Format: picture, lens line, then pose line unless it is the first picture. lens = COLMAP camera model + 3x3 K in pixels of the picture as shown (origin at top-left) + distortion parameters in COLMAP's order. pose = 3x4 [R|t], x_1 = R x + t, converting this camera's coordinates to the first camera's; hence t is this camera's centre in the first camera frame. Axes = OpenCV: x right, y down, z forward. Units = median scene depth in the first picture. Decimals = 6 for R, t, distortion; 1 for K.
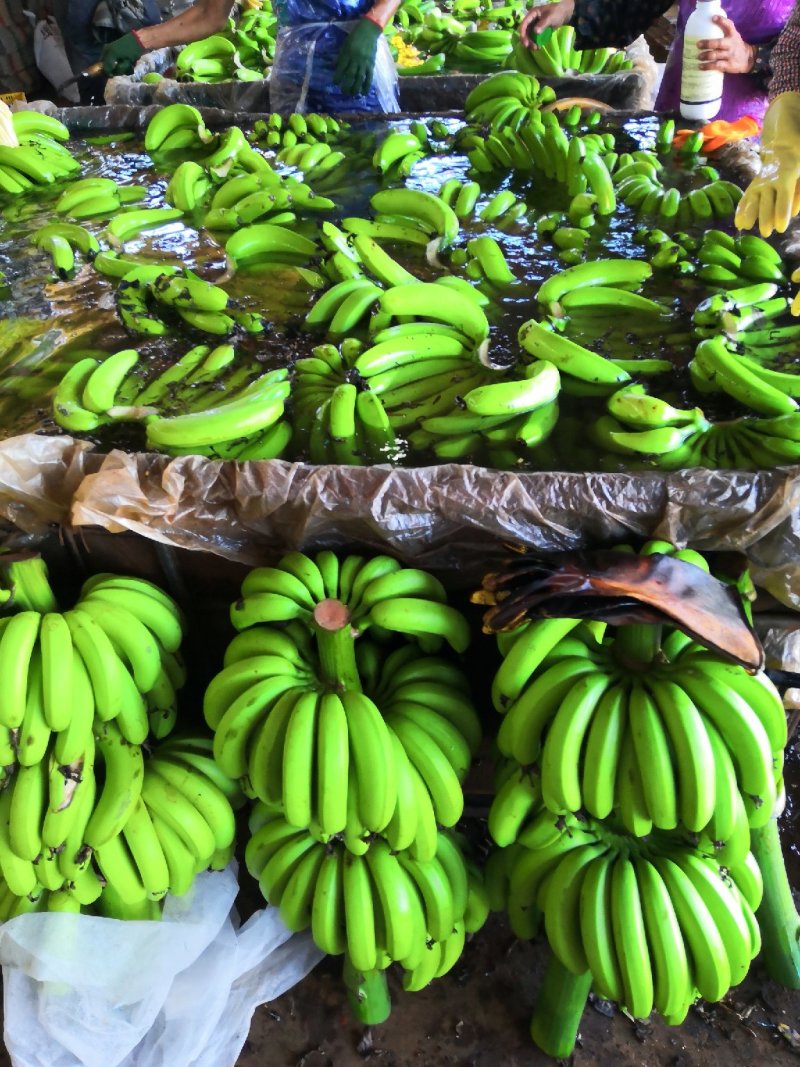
lens RADIAL K [[771.0, 0, 400.6], [0, 771.0, 536.3], [0, 0, 1]] dist [0.009037, -0.045097]
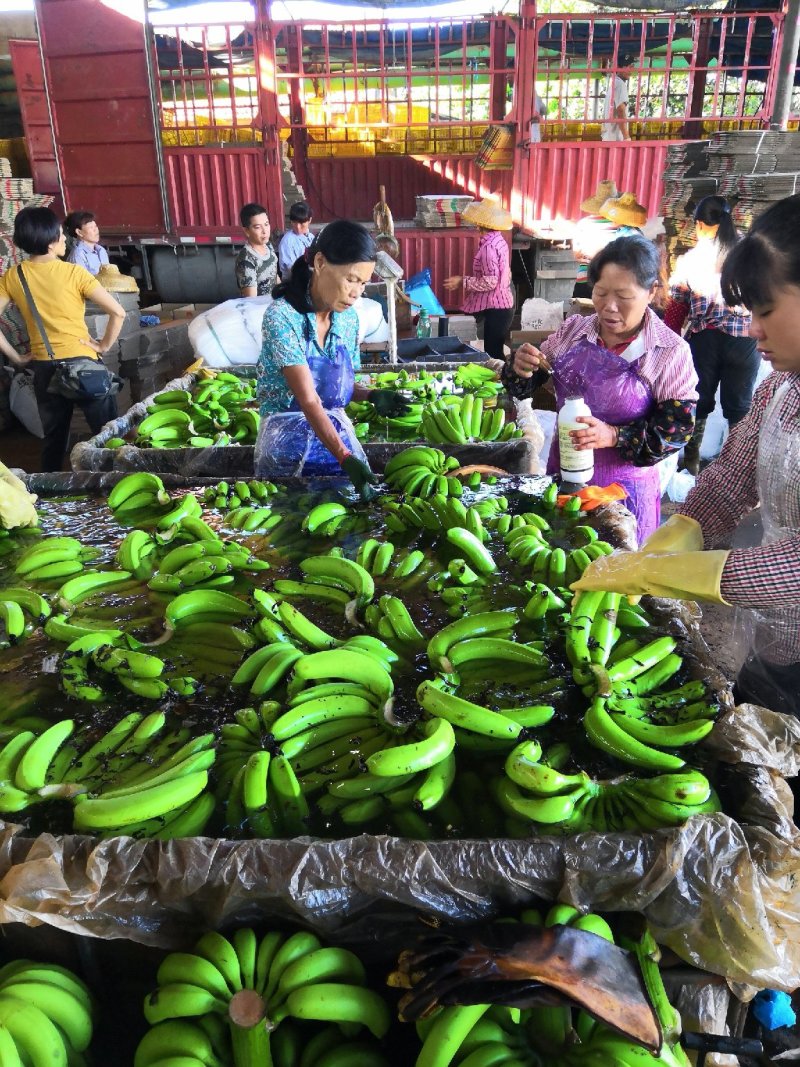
lens RADIAL K [[771.0, 0, 403.3], [0, 771.0, 535.1], [0, 0, 1]] dist [0.009037, -0.045097]
pose [[0.996286, -0.010795, 0.085421, 0.030913], [0.041500, 0.929464, -0.366572, -0.086881], [-0.075439, 0.368755, 0.926460, -0.147343]]
